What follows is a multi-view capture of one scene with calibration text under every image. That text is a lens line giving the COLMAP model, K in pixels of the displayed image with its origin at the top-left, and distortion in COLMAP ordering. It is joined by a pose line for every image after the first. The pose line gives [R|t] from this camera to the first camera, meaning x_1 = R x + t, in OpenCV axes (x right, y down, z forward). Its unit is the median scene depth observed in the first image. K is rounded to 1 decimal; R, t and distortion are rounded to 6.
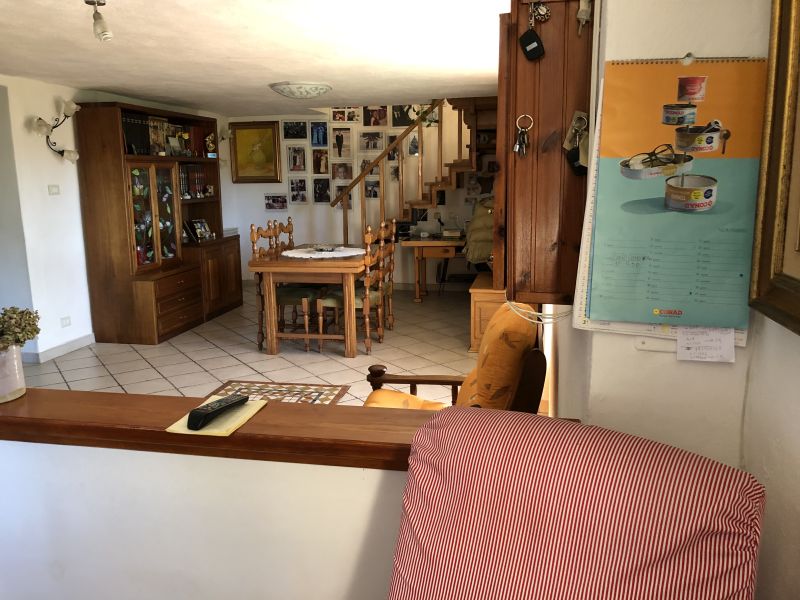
lens RADIAL K [[642.1, 0, 392.6], [0, 642.1, 290.0], [0, 0, 1]] dist [0.064581, -0.069089]
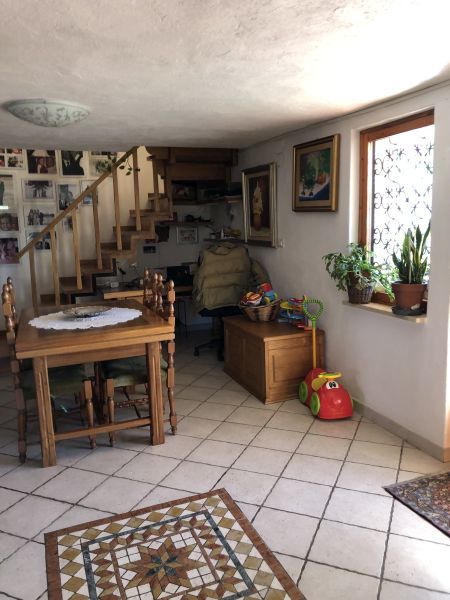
lens RADIAL K [[481.6, 0, 226.9], [0, 481.6, 296.3], [0, 0, 1]] dist [0.064581, -0.069089]
pose [[0.835043, -0.097473, 0.541481, -0.237313], [0.117542, 0.993065, -0.002504, -0.052875], [-0.537482, 0.065738, 0.840709, 0.323172]]
